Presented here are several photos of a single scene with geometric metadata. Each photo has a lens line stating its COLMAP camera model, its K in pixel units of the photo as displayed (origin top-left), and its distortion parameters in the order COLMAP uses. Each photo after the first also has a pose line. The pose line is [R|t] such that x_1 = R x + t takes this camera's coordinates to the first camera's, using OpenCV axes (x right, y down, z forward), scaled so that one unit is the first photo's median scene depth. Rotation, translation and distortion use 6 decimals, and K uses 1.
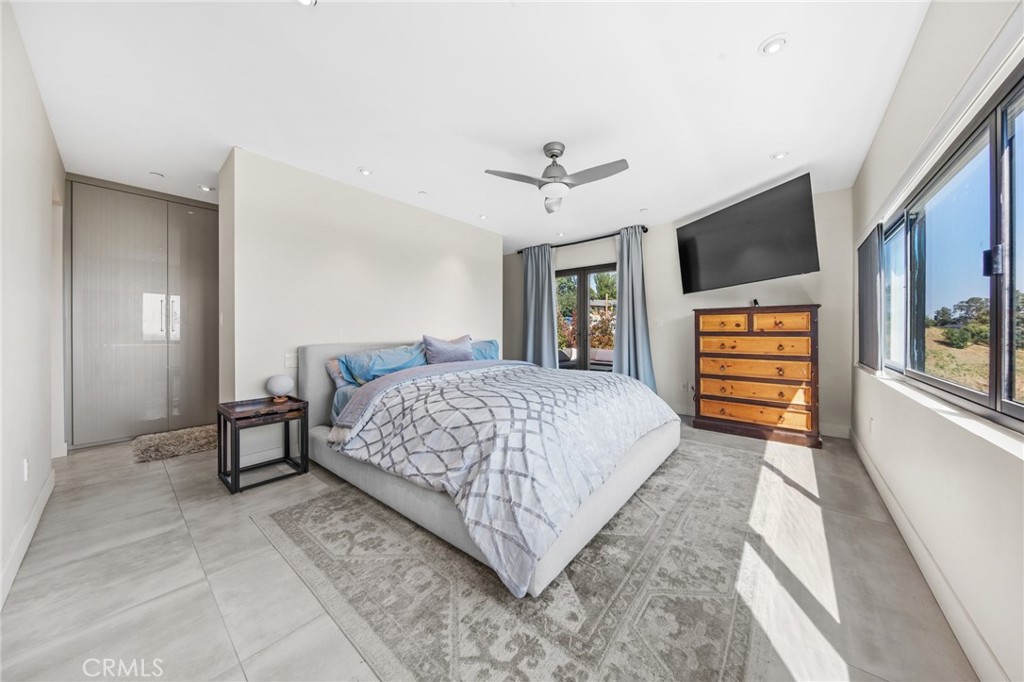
lens RADIAL K [[325.7, 0, 515.8], [0, 325.7, 333.6], [0, 0, 1]] dist [-0.000070, -0.000011]
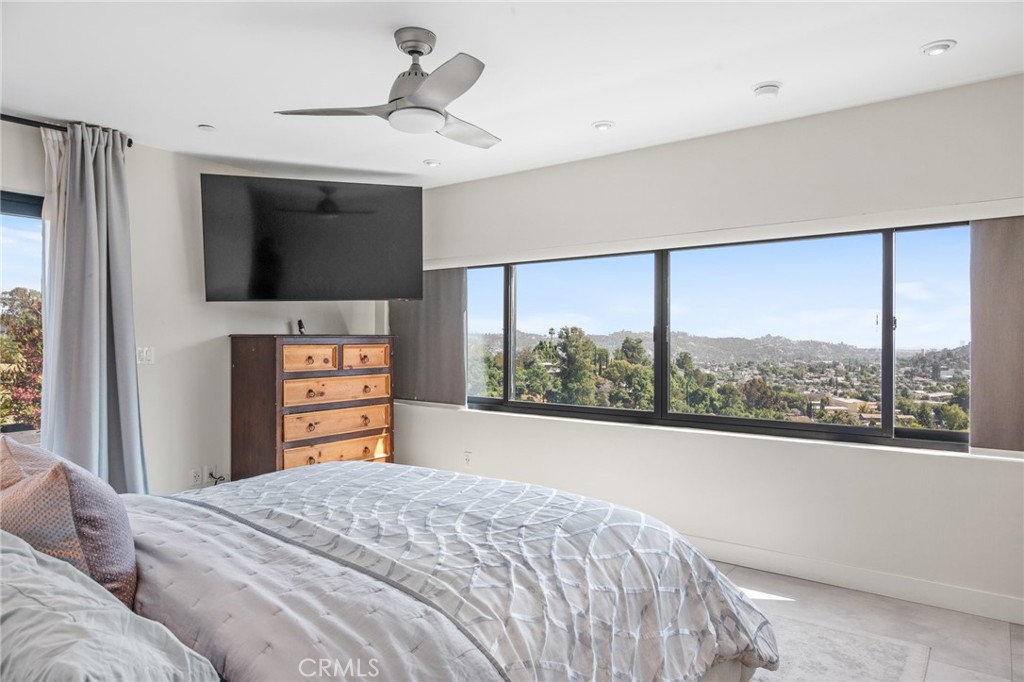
lens RADIAL K [[654.6, 0, 503.6], [0, 654.6, 342.7], [0, 0, 1]] dist [0.015060, 0.003290]
pose [[-0.052749, -0.009093, 0.998566, -0.734037], [0.001676, 0.999956, 0.009194, -0.079155], [-0.998606, 0.002159, -0.052731, 0.735315]]
